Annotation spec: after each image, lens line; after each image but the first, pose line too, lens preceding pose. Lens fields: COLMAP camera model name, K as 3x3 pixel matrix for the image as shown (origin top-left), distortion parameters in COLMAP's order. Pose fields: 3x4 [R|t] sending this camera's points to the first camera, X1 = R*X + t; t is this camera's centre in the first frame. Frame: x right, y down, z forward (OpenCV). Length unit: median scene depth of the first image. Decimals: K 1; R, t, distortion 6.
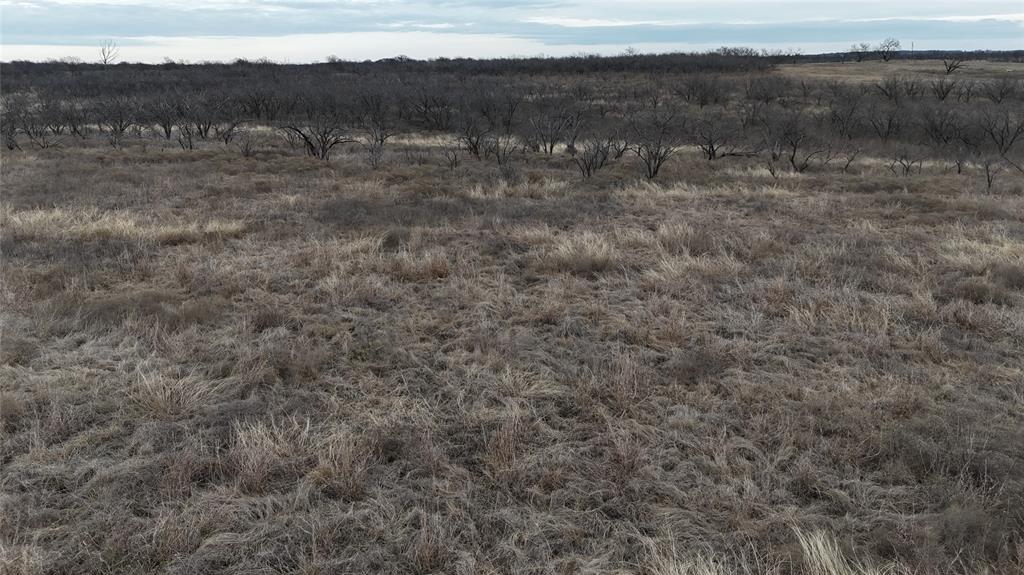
lens RADIAL K [[815.8, 0, 511.2], [0, 815.8, 270.8], [0, 0, 1]] dist [0.099009, -0.112295]
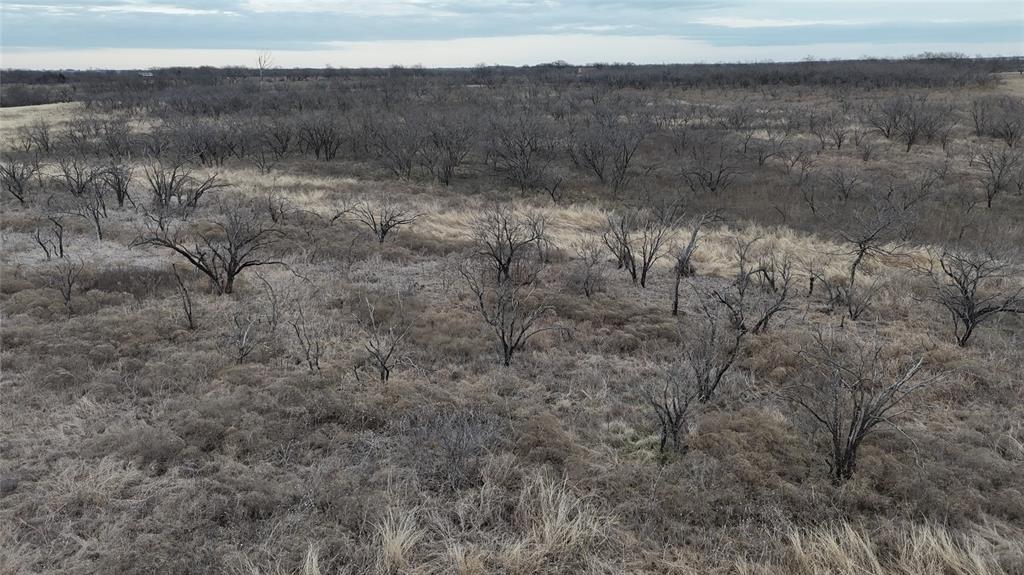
lens RADIAL K [[797.4, 0, 543.1], [0, 797.4, 265.7], [0, 0, 1]] dist [0.103815, -0.091235]
pose [[0.985602, 0.042011, -0.163778, 0.046138], [-0.042050, 0.999110, 0.003235, -0.100863], [0.163768, 0.003698, 0.986492, 0.301750]]
